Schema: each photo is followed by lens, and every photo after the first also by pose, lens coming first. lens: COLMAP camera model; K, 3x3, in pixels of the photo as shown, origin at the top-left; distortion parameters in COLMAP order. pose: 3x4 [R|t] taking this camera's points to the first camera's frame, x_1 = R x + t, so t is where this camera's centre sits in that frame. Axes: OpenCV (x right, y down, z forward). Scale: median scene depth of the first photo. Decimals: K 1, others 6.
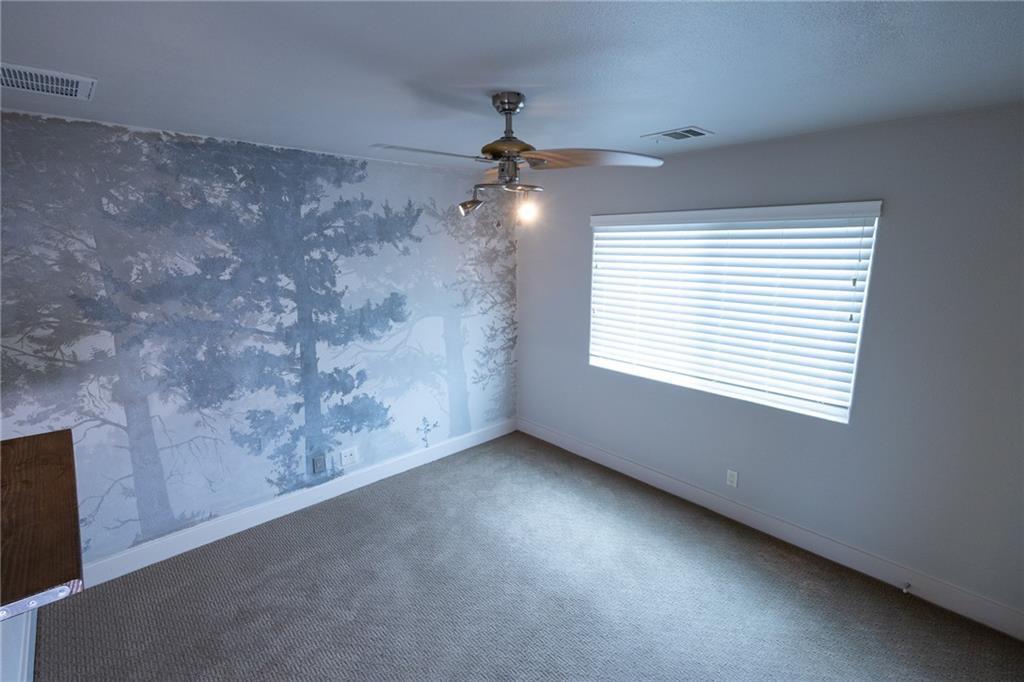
lens RADIAL K [[474.1, 0, 531.6], [0, 474.1, 337.7], [0, 0, 1]] dist [0.045193, -0.000105]
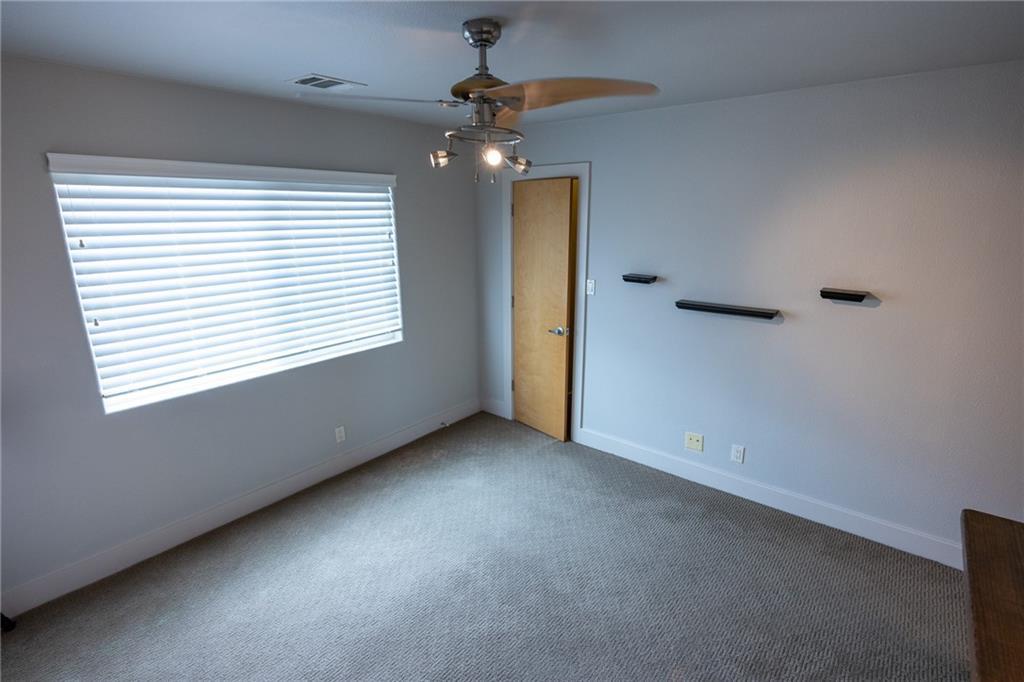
lens RADIAL K [[492.9, 0, 512.0], [0, 492.9, 341.0], [0, 0, 1]] dist [-0.002114, -0.000383]
pose [[-0.093387, -0.255352, 0.962328, -1.567257], [0.201313, 0.941745, 0.269426, -0.293198], [-0.975065, 0.218889, -0.036541, 1.657871]]
